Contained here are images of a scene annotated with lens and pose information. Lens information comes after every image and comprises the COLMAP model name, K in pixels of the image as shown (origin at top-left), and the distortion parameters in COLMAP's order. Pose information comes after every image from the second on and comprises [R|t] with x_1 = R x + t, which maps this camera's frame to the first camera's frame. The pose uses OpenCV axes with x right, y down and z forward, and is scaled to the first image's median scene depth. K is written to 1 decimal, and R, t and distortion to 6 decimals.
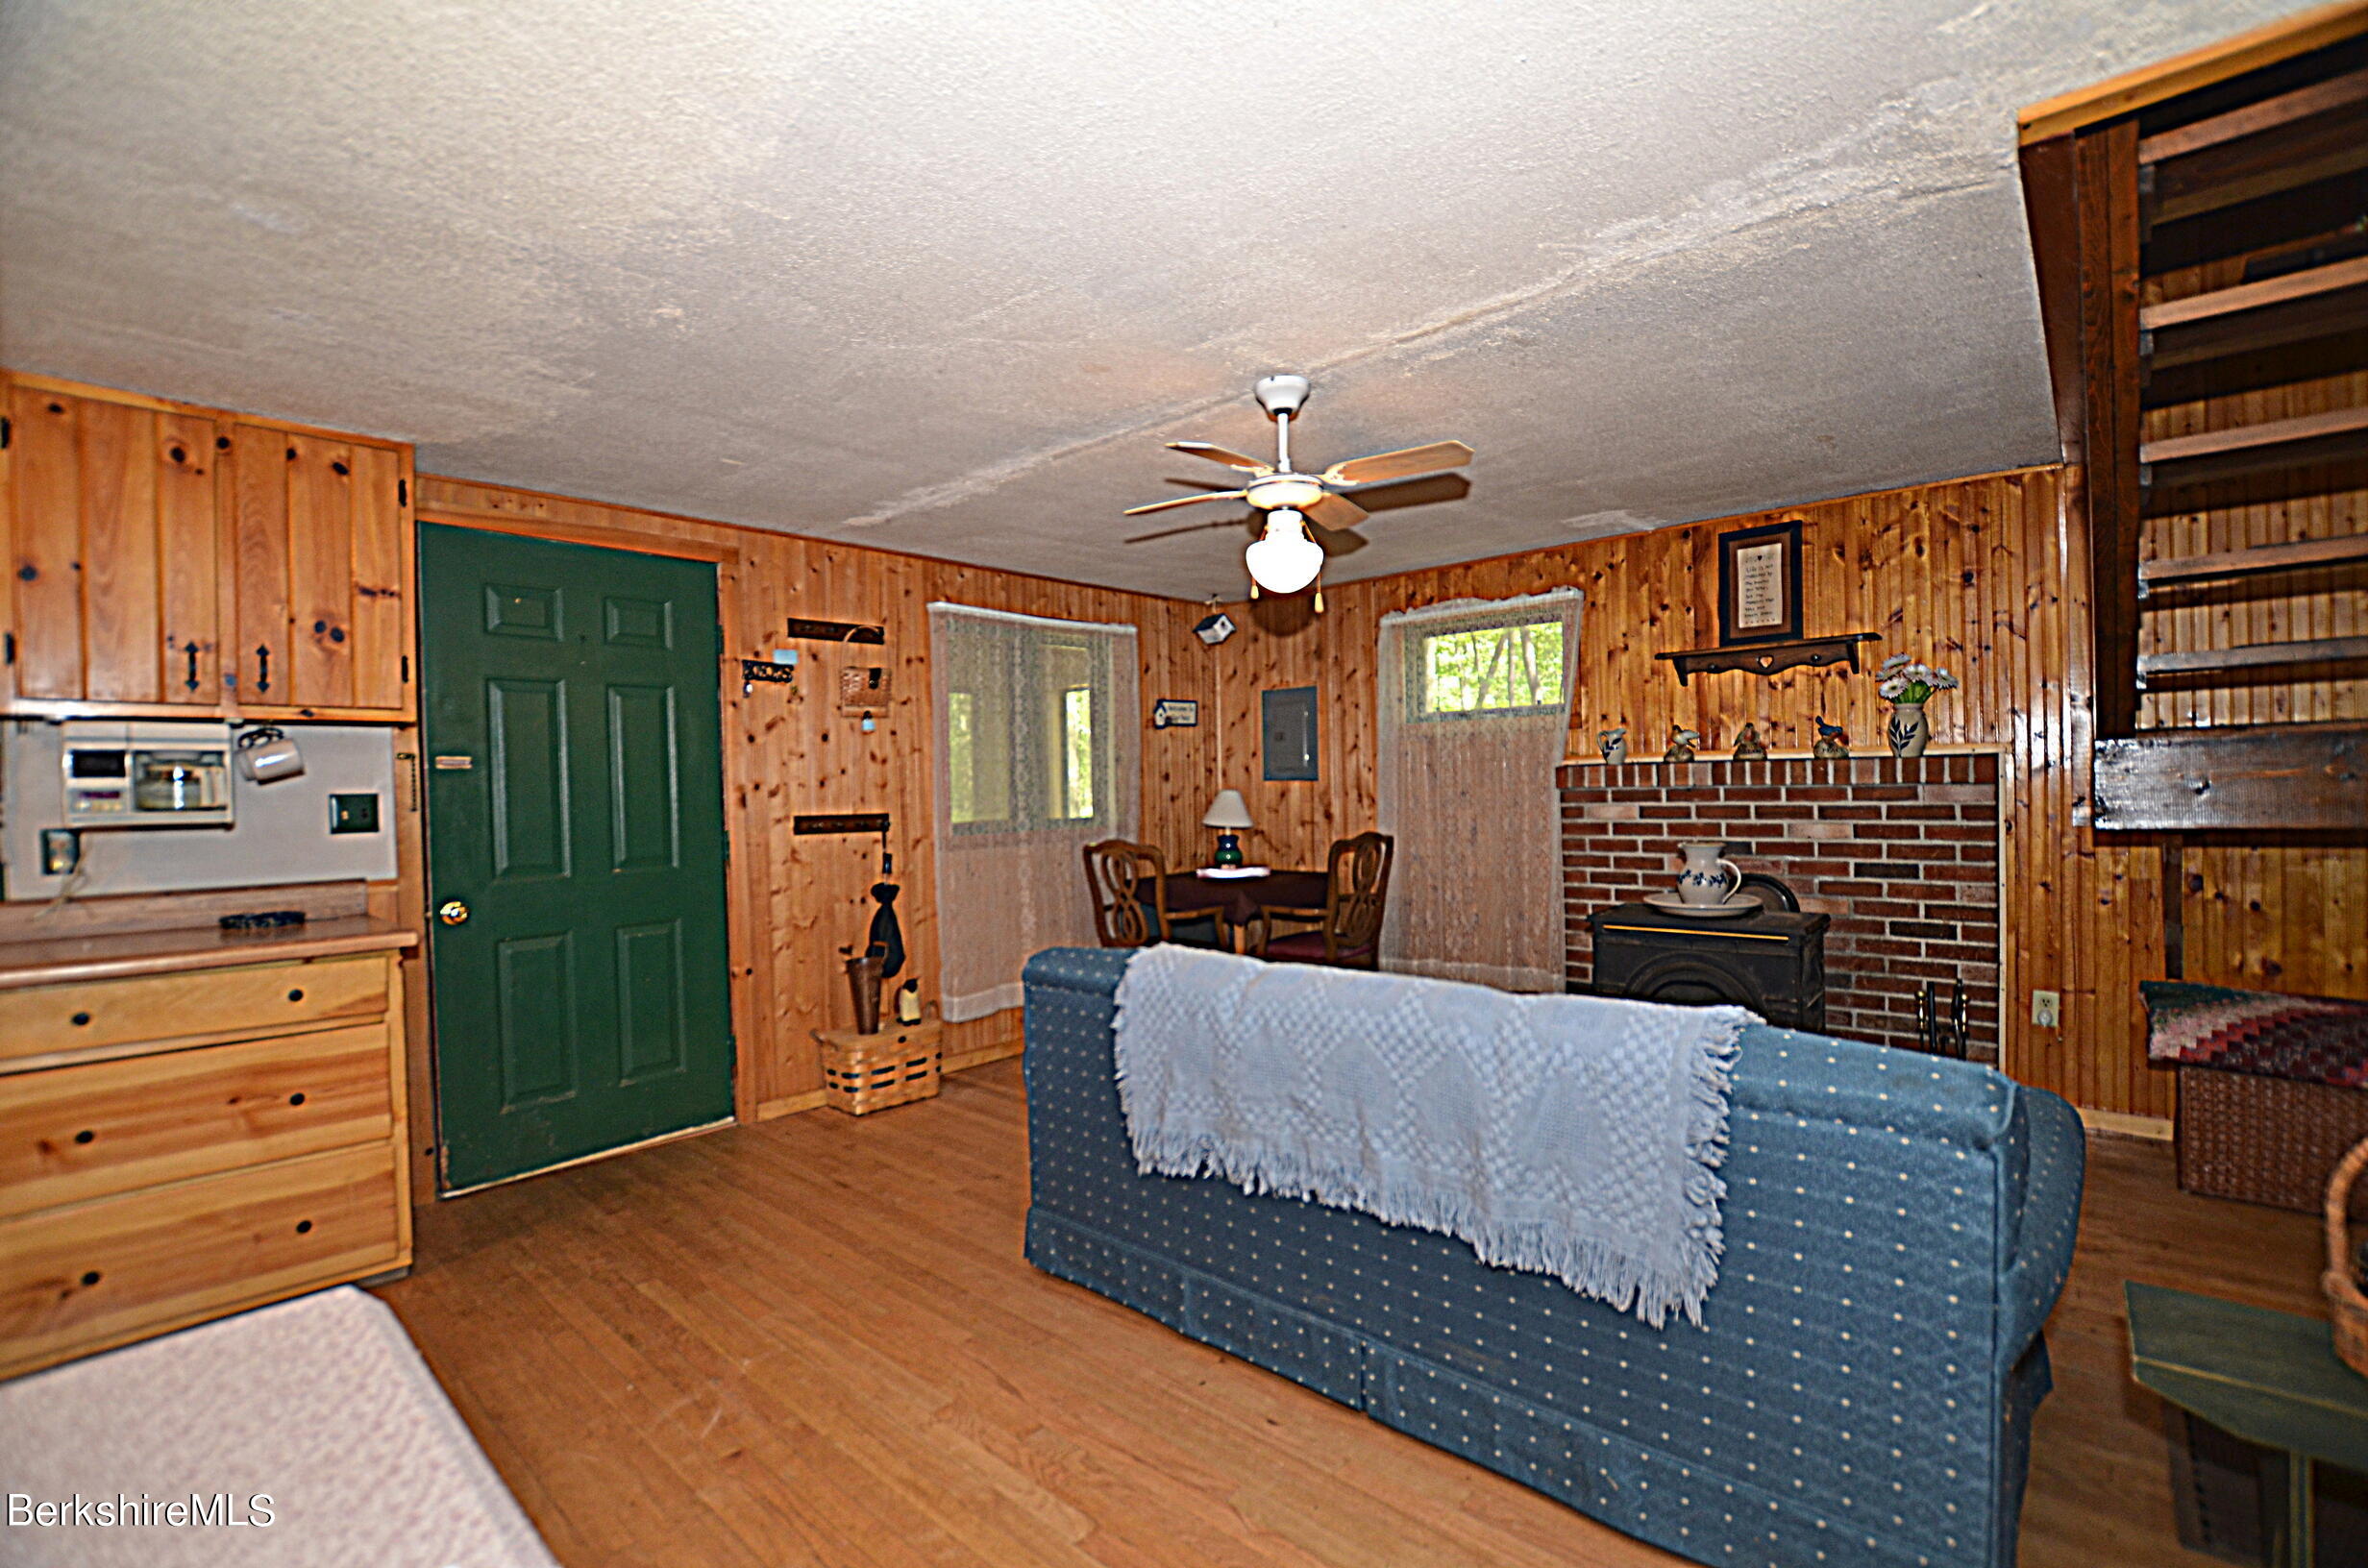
lens RADIAL K [[1040.5, 0, 1187.7], [0, 1040.5, 792.0], [0, 0, 1]] dist [-0.027347, 0.000796]
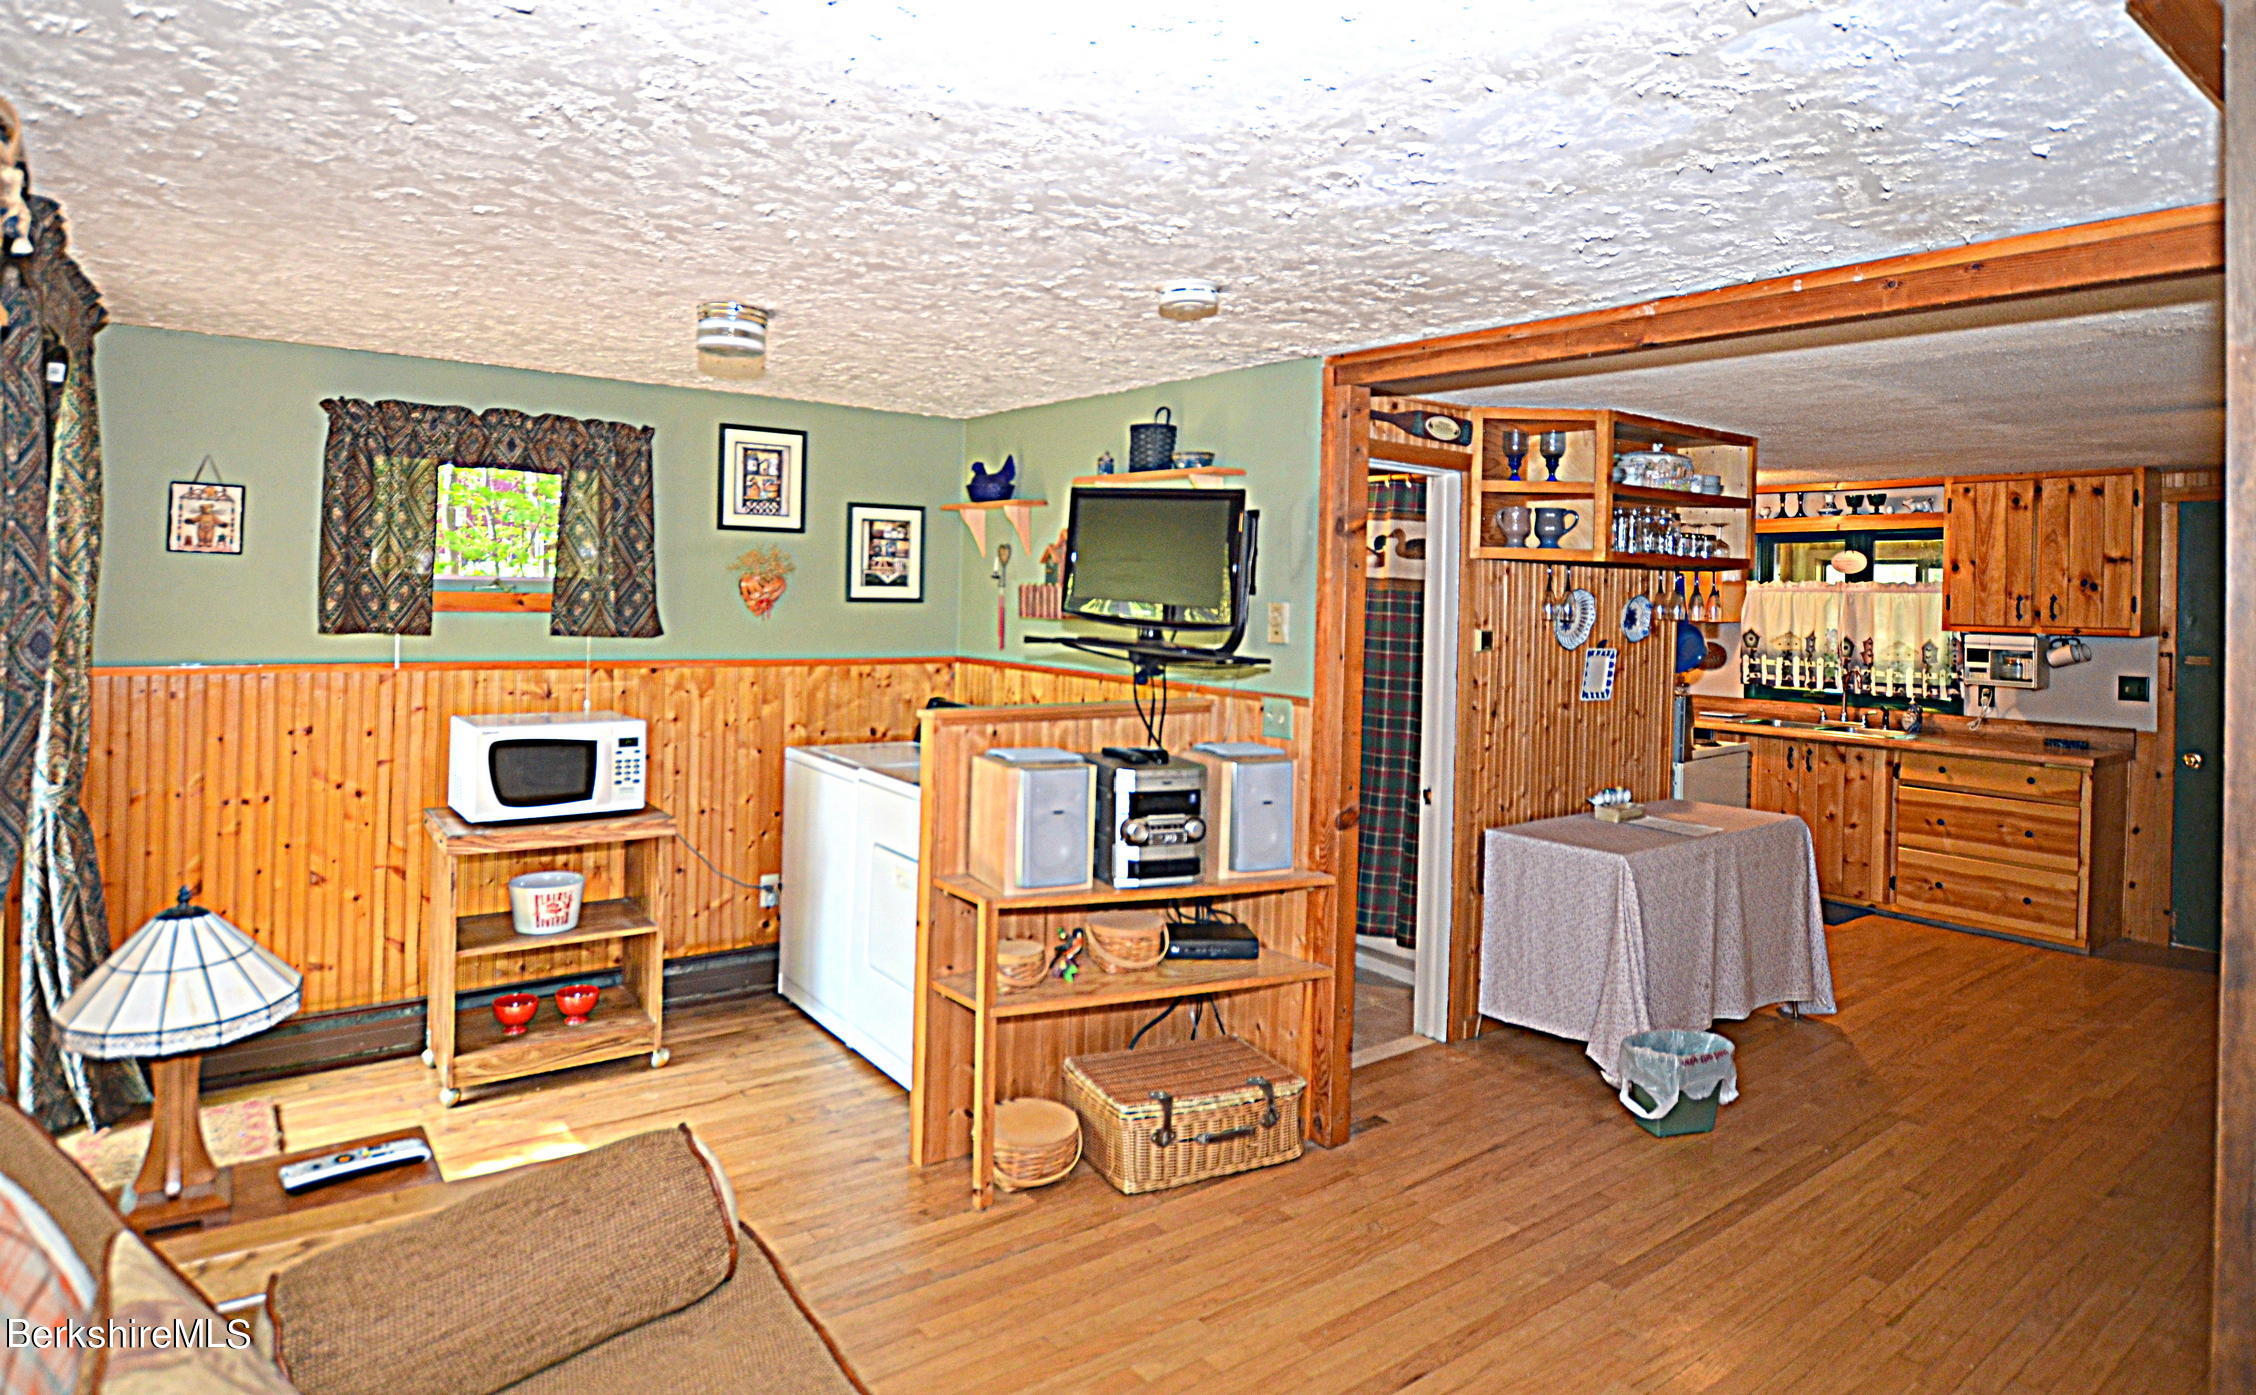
lens RADIAL K [[1241.3, 0, 1118.9], [0, 1241.3, 593.2], [0, 0, 1]] dist [-0.003407, -0.002533]
pose [[-0.175638, 0.017580, -0.984298, 1.376198], [-0.024002, 0.999467, 0.022134, -0.132555], [0.984162, 0.027513, -0.175123, -0.244007]]
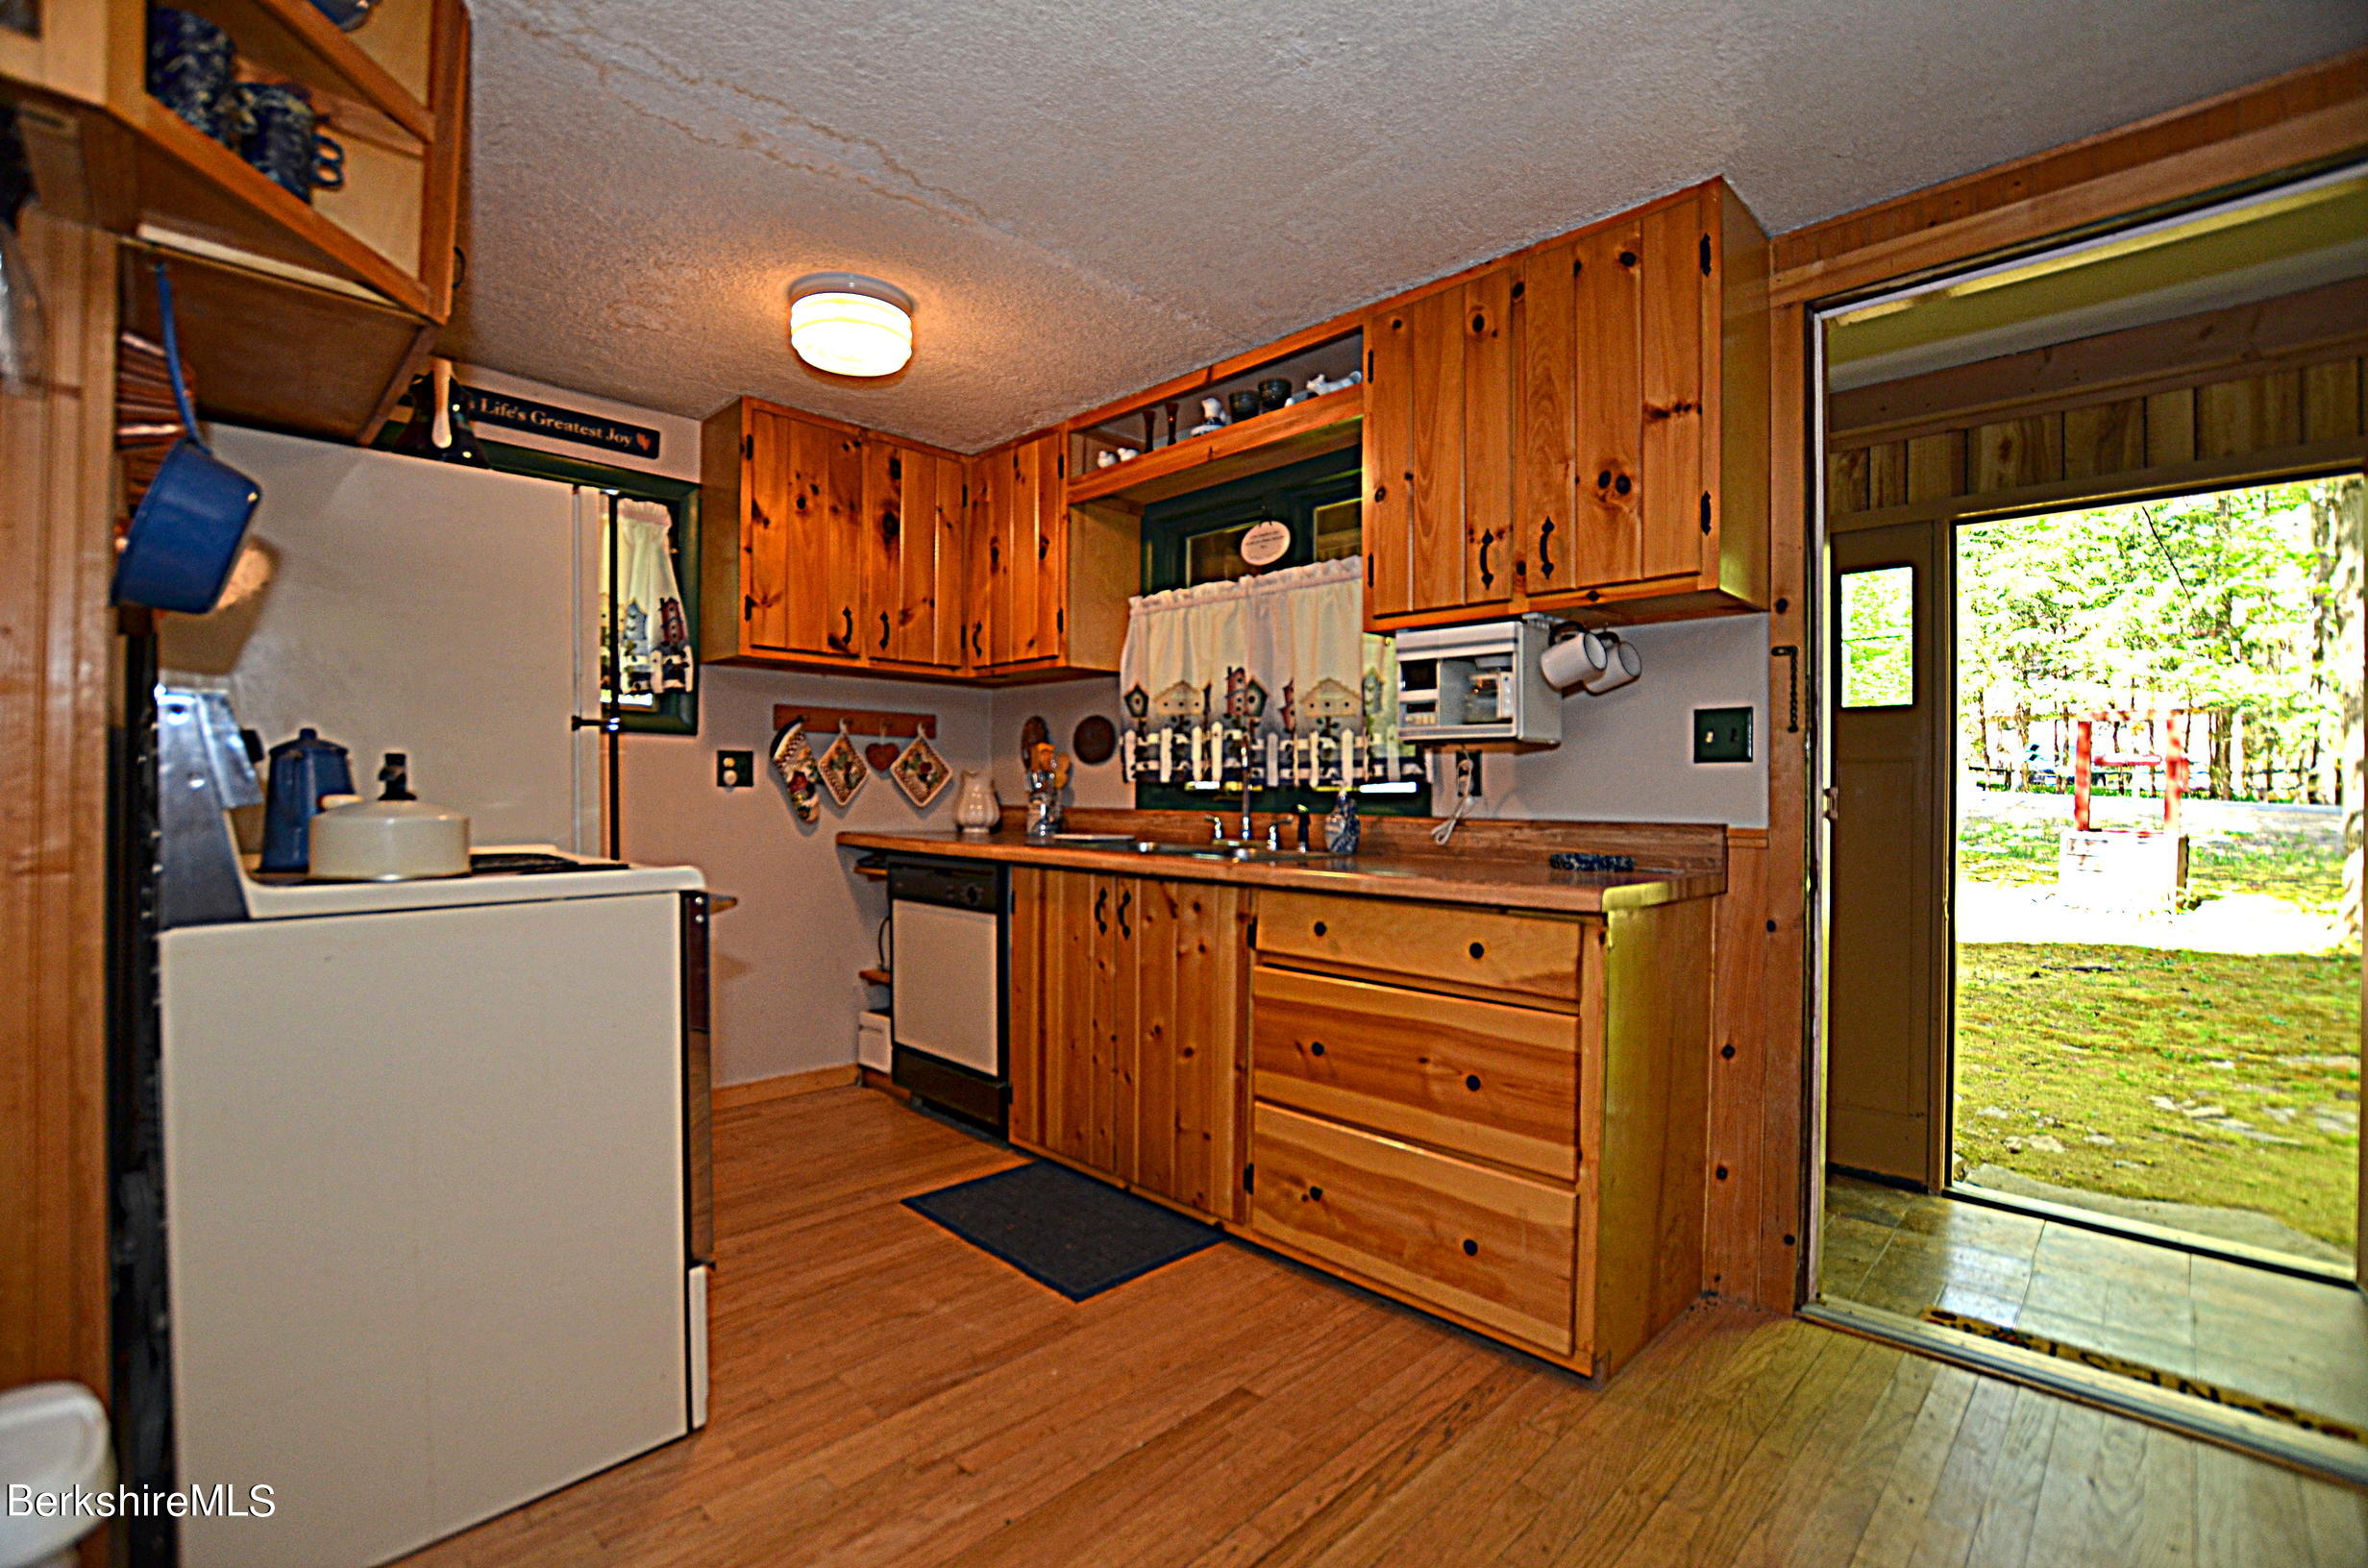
lens RADIAL K [[1040.5, 0, 1180.0], [0, 1040.5, 791.9], [0, 0, 1]] dist [-0.027347, 0.000796]
pose [[-0.047646, 0.020737, -0.998649, -0.057468], [-0.015100, 0.999655, 0.021478, 0.050792], [0.998750, 0.016103, -0.047317, 0.635288]]
